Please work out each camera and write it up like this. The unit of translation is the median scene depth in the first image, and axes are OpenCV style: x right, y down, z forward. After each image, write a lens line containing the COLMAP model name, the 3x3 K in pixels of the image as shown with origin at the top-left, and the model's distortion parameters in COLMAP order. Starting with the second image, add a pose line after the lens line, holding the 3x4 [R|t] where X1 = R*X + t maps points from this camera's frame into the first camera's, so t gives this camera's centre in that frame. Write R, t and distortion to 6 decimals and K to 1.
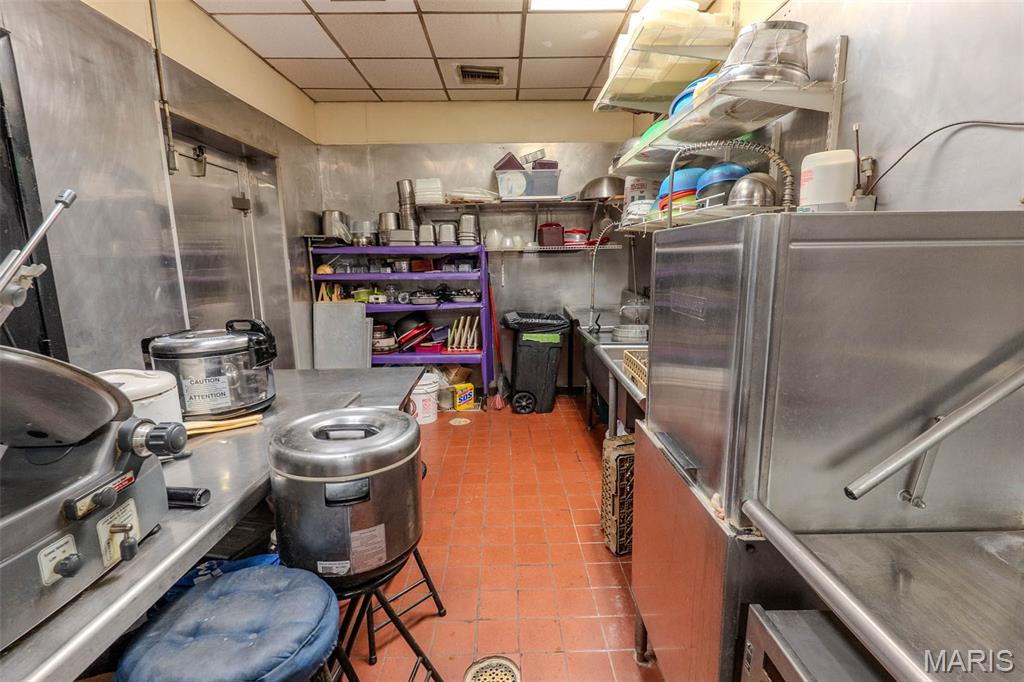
lens RADIAL K [[469.6, 0, 511.4], [0, 469.6, 339.0], [0, 0, 1]] dist [-0.004538, -0.000586]
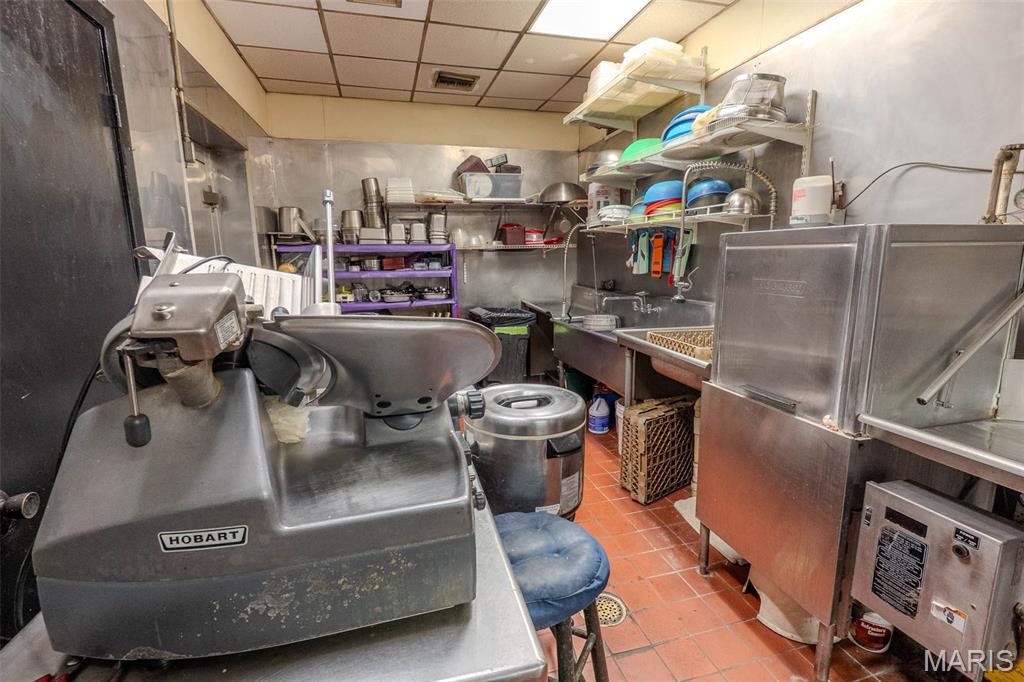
lens RADIAL K [[469.6, 0, 511.4], [0, 469.6, 339.0], [0, 0, 1]] dist [-0.004538, -0.000586]
pose [[0.968584, -0.045187, 0.244546, -0.226763], [0.044725, 0.998972, 0.007446, 0.010209], [-0.244631, 0.003725, 0.969609, -0.044988]]
